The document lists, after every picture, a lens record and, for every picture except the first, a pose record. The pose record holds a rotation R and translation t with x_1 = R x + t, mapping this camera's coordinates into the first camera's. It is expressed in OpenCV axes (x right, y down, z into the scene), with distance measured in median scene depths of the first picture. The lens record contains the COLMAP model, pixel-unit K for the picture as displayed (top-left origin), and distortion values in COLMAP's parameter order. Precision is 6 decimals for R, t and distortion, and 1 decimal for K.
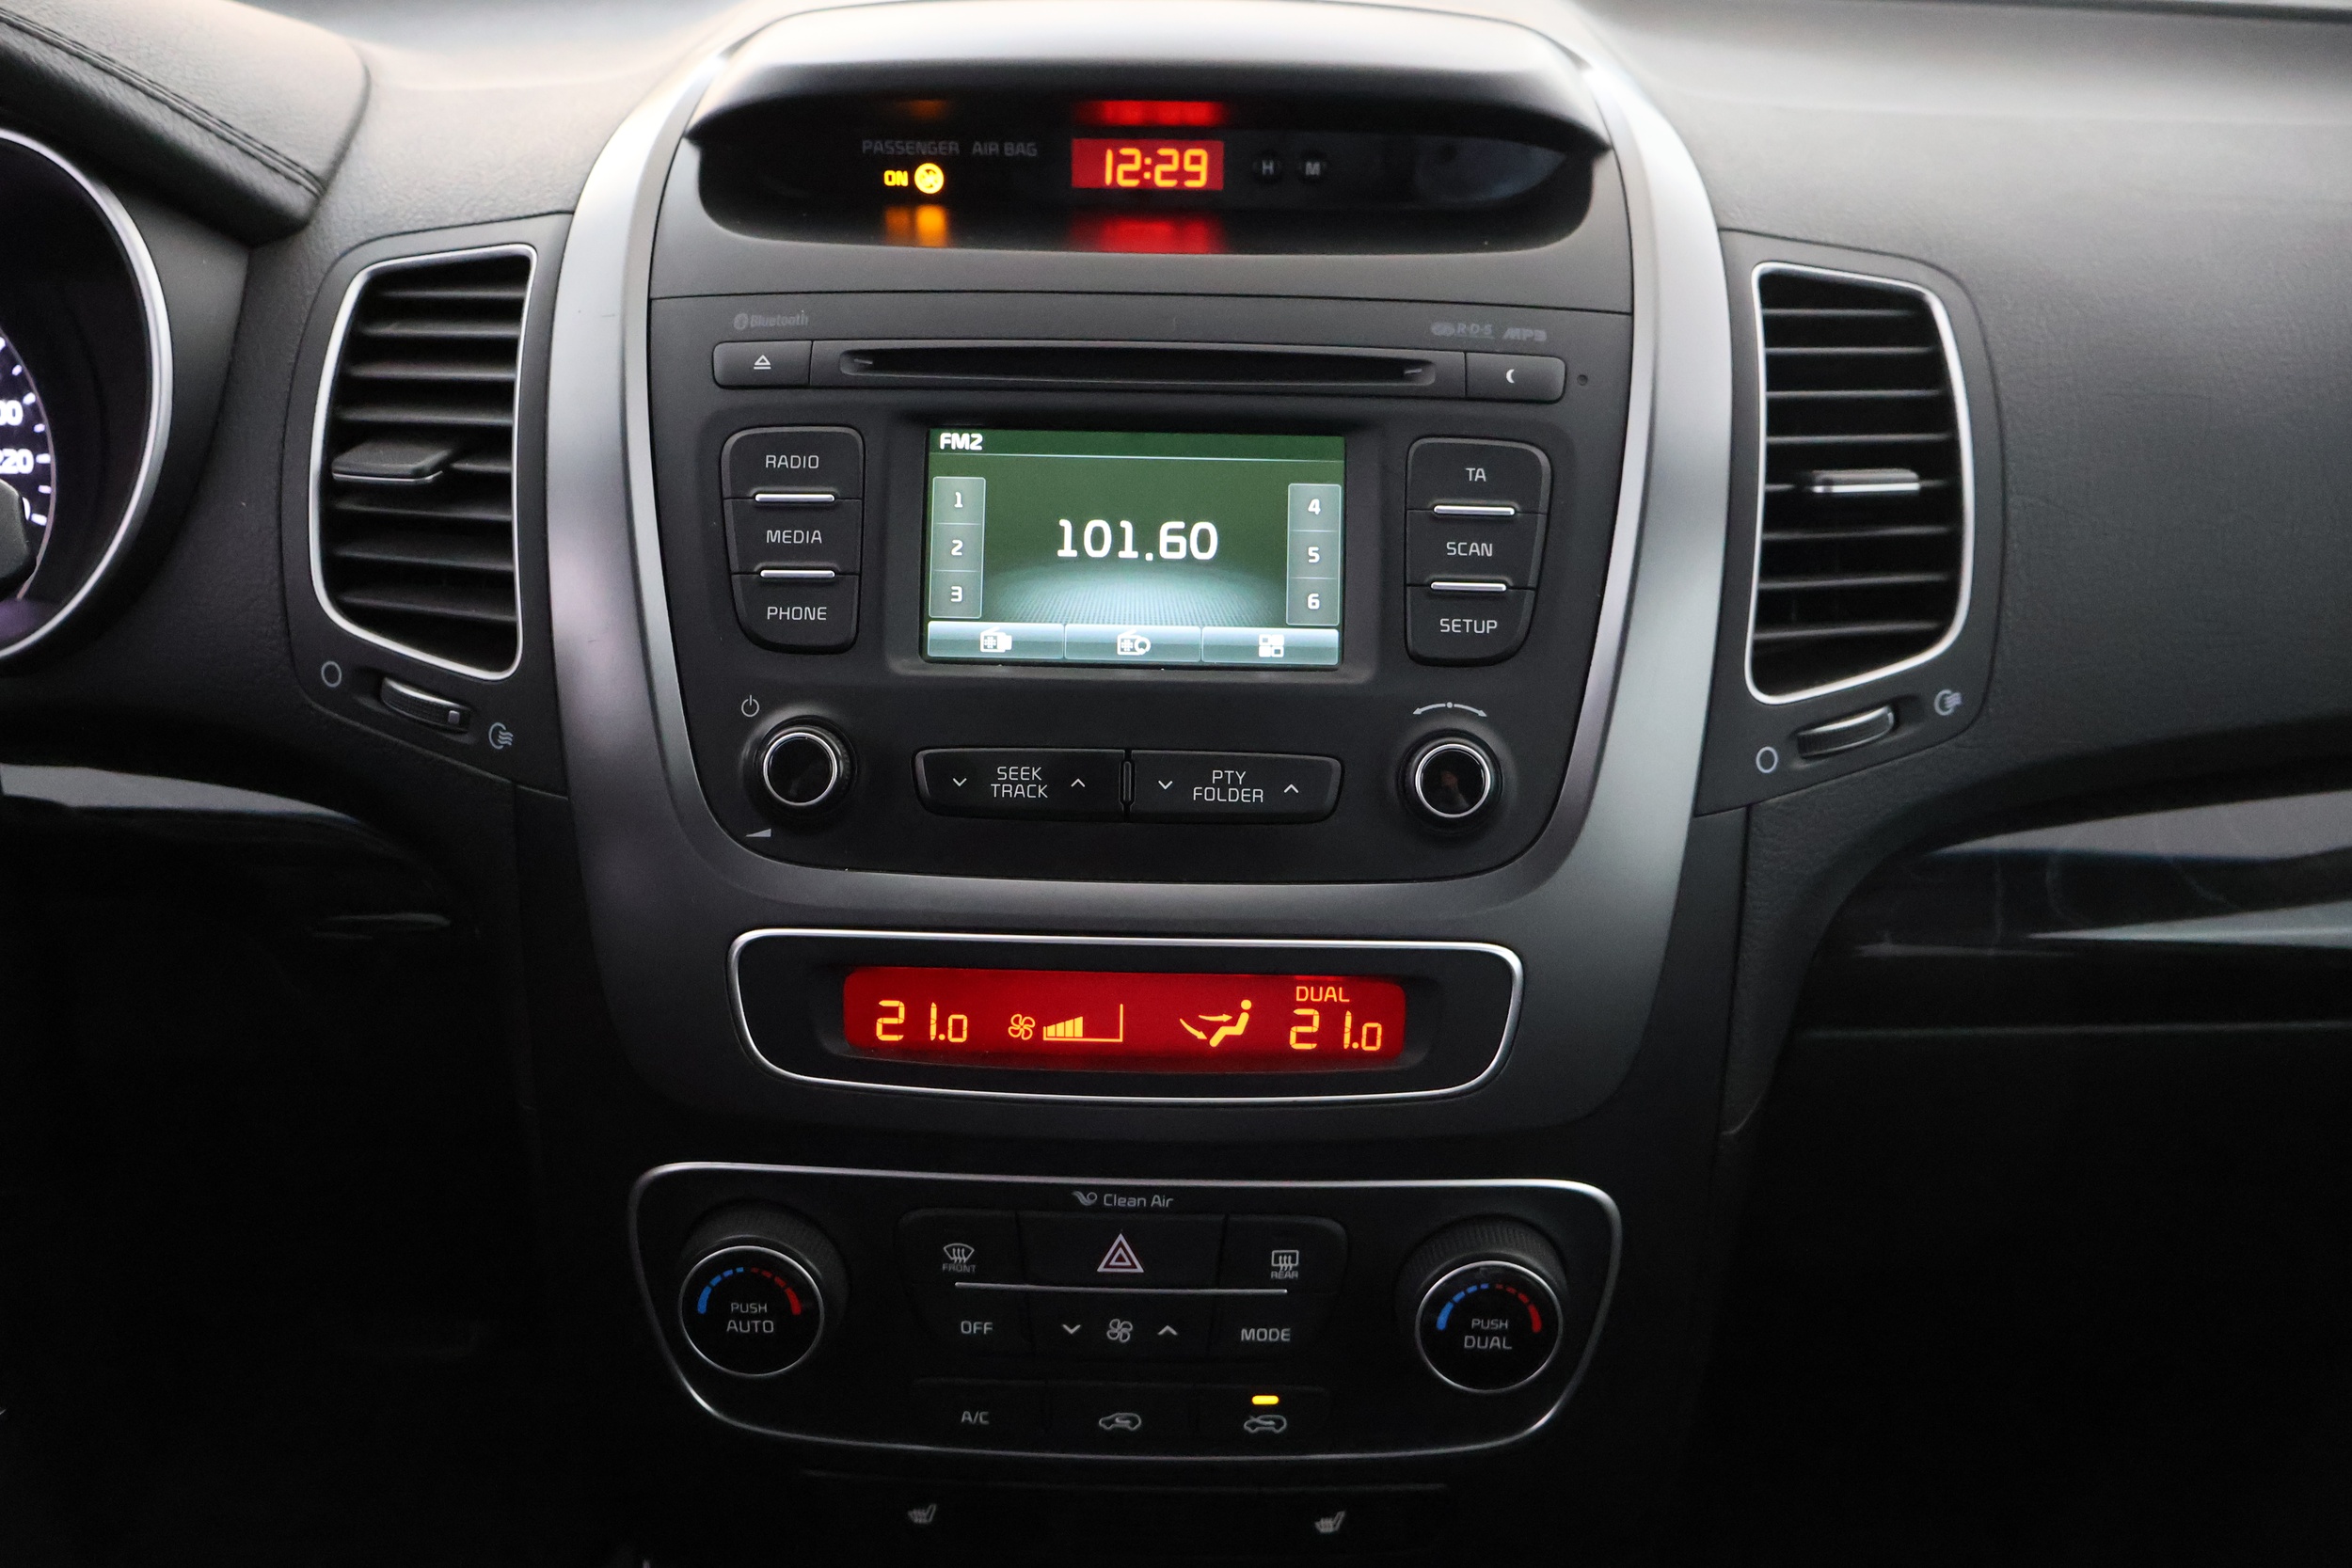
lens RADIAL K [[1973.4, 0, 1159.7], [0, 1973.4, 784.6], [0, 0, 1]] dist [0.002120, 0.010449]
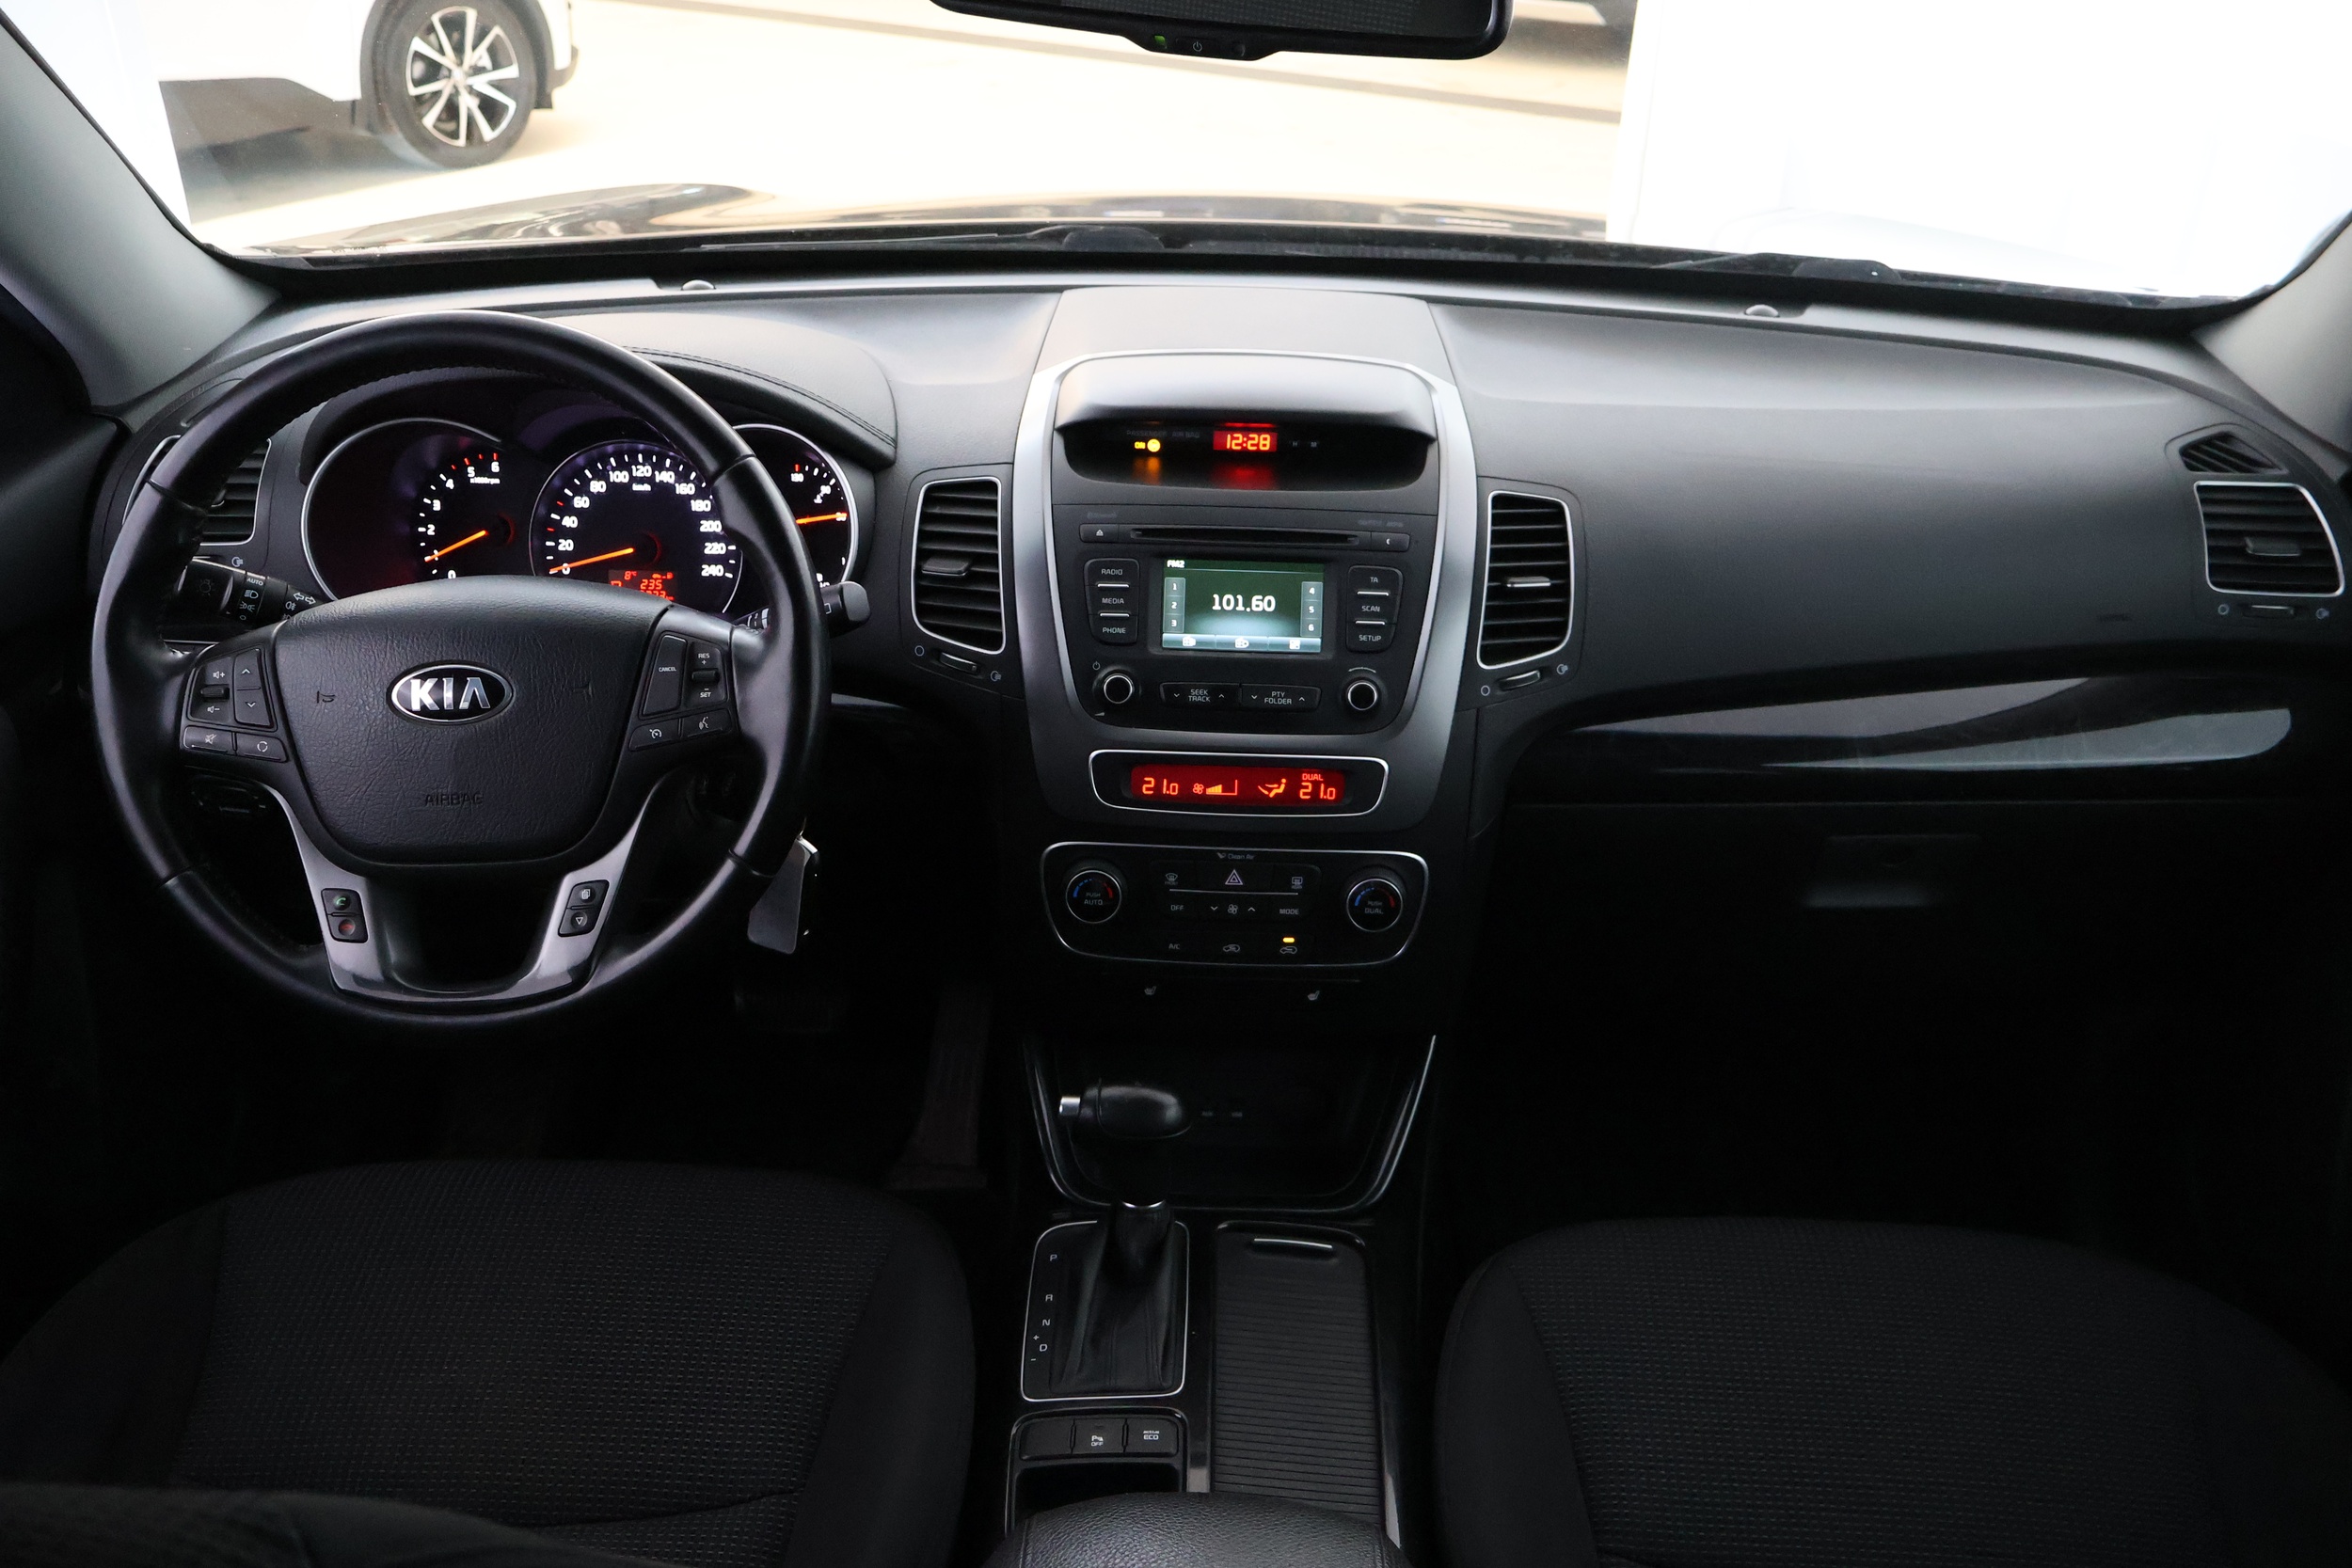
lens RADIAL K [[1973.4, 0, 1189.3], [0, 1973.4, 798.3], [0, 0, 1]] dist [0.002120, 0.010449]
pose [[0.999840, 0.009891, 0.014908, -0.117131], [-0.010325, 0.999517, 0.029310, 0.056585], [-0.014611, -0.029459, 0.999459, -1.576073]]
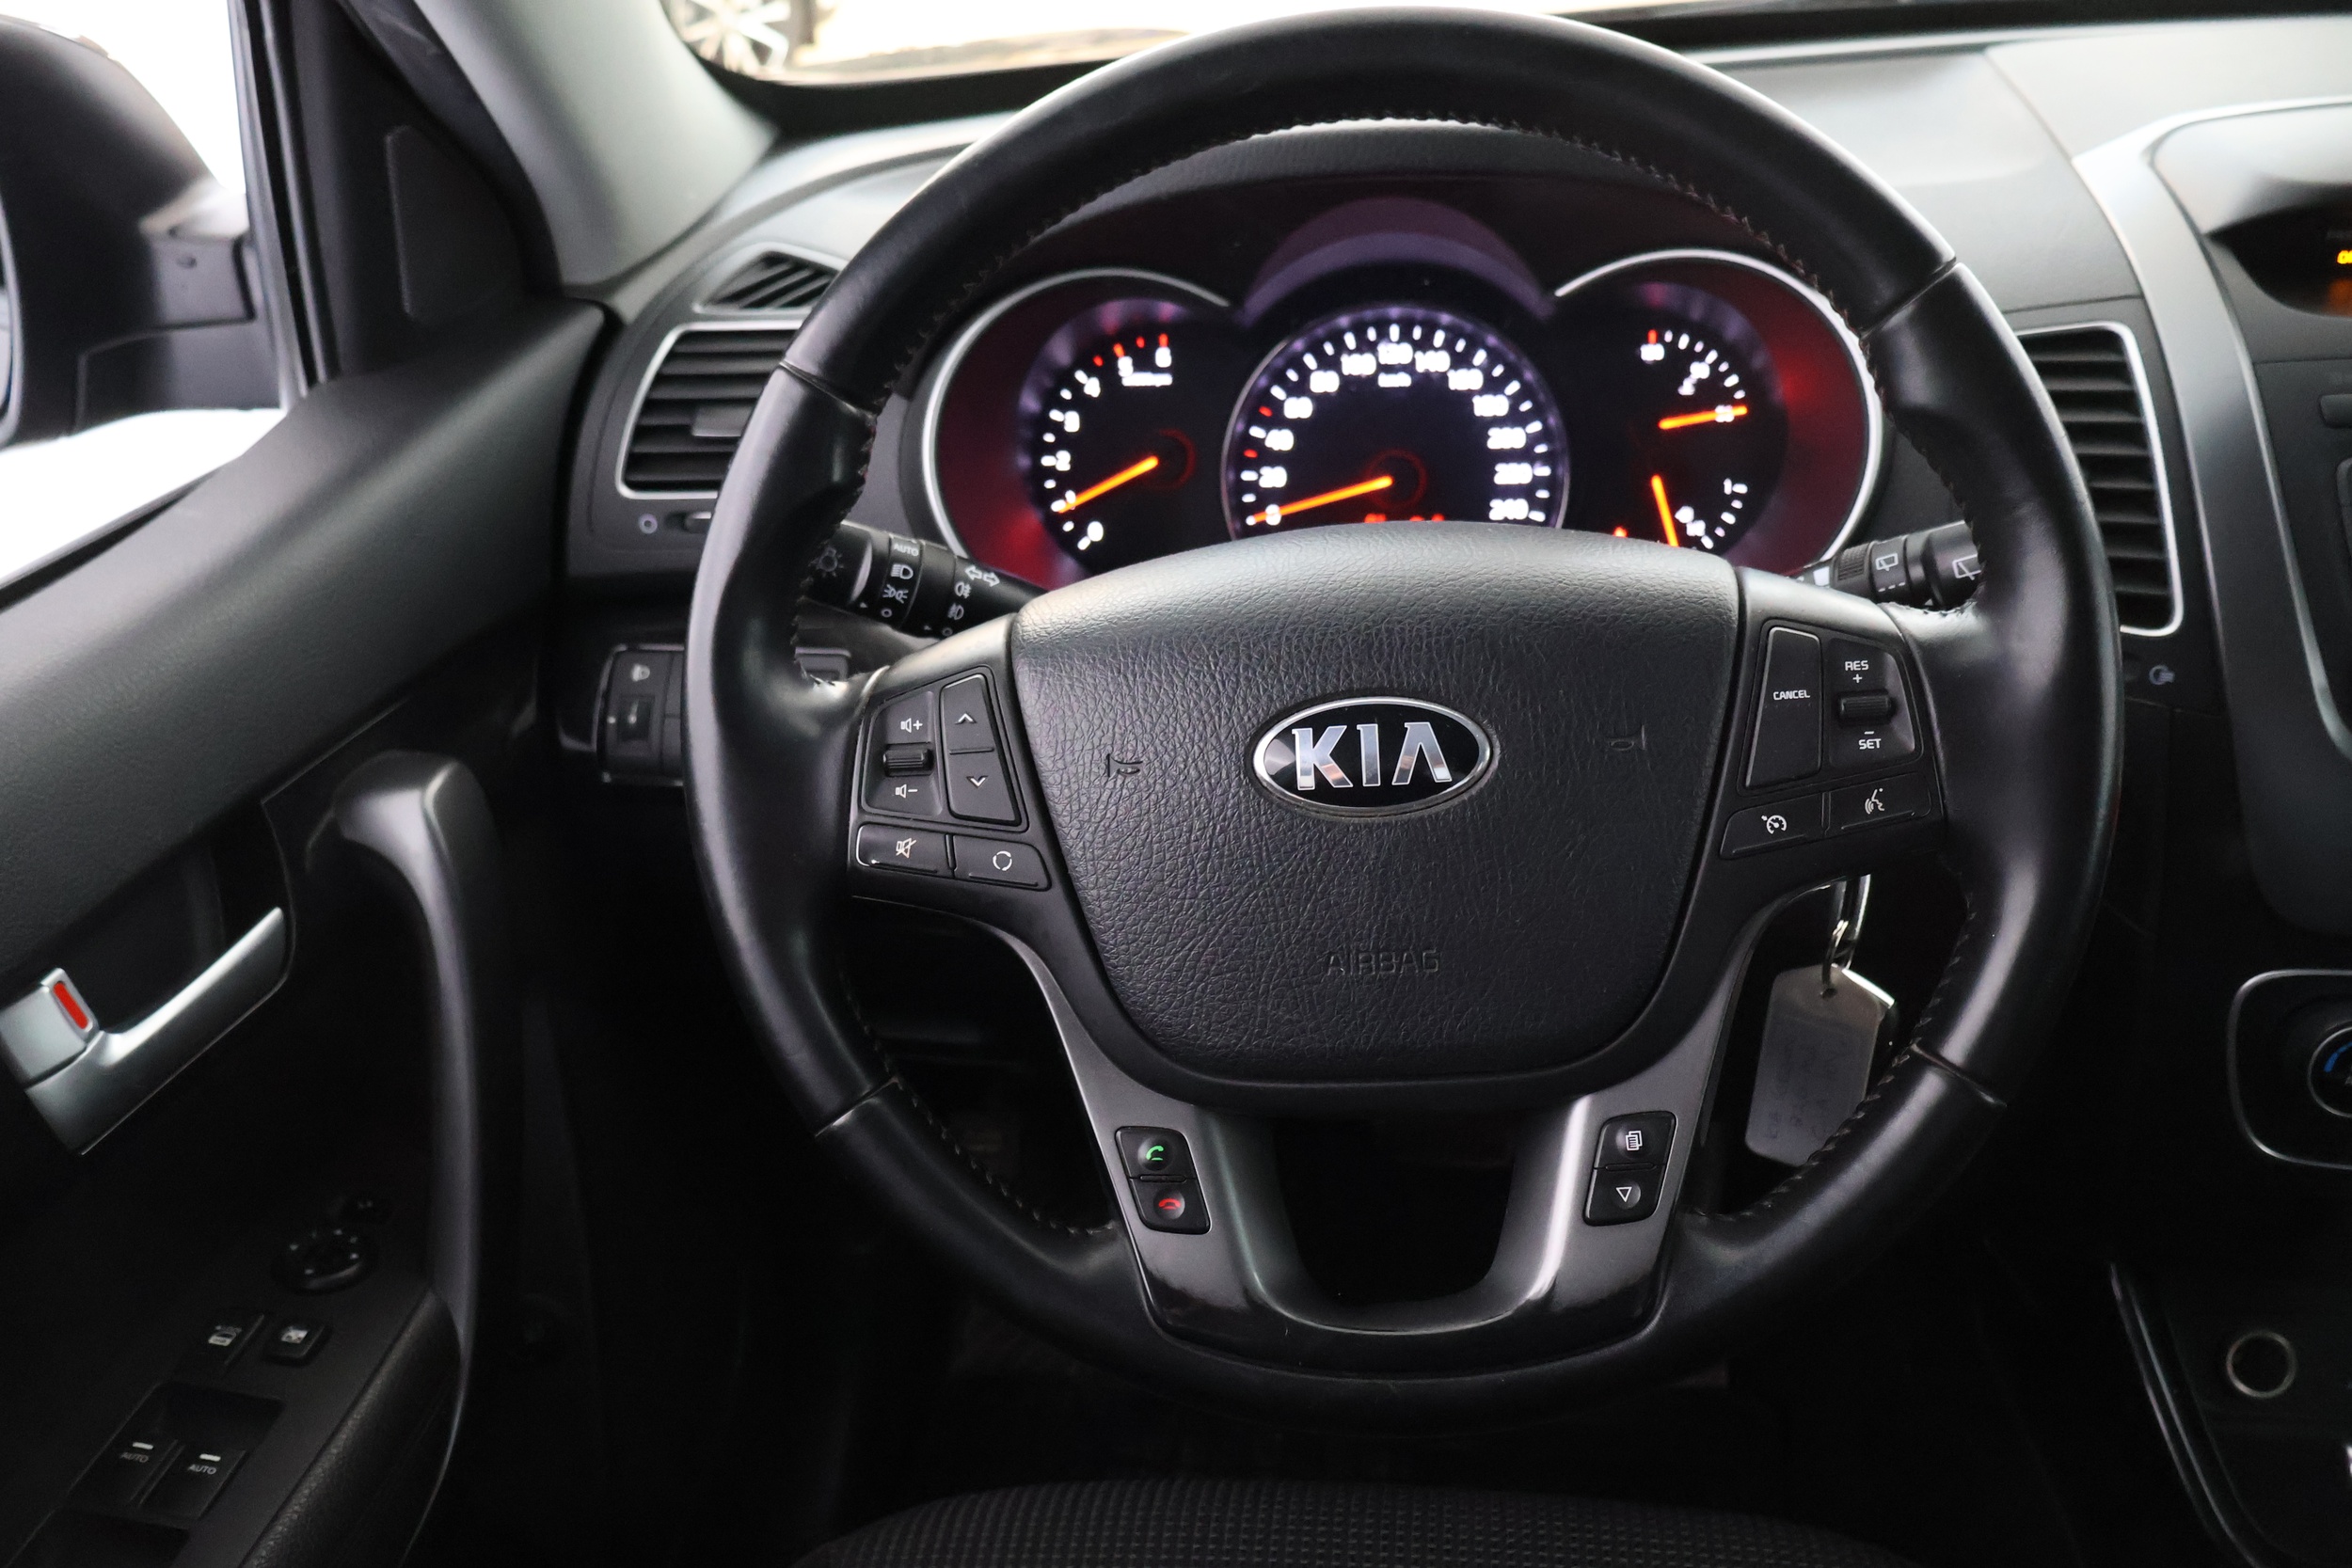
lens RADIAL K [[1973.4, 0, 1179.2], [0, 1973.4, 776.5], [0, 0, 1]] dist [0.002120, 0.010449]
pose [[0.995687, -0.011073, -0.092116, -0.908637], [0.015119, 0.998946, 0.043341, -0.024045], [0.091539, -0.044546, 0.994805, -0.497855]]
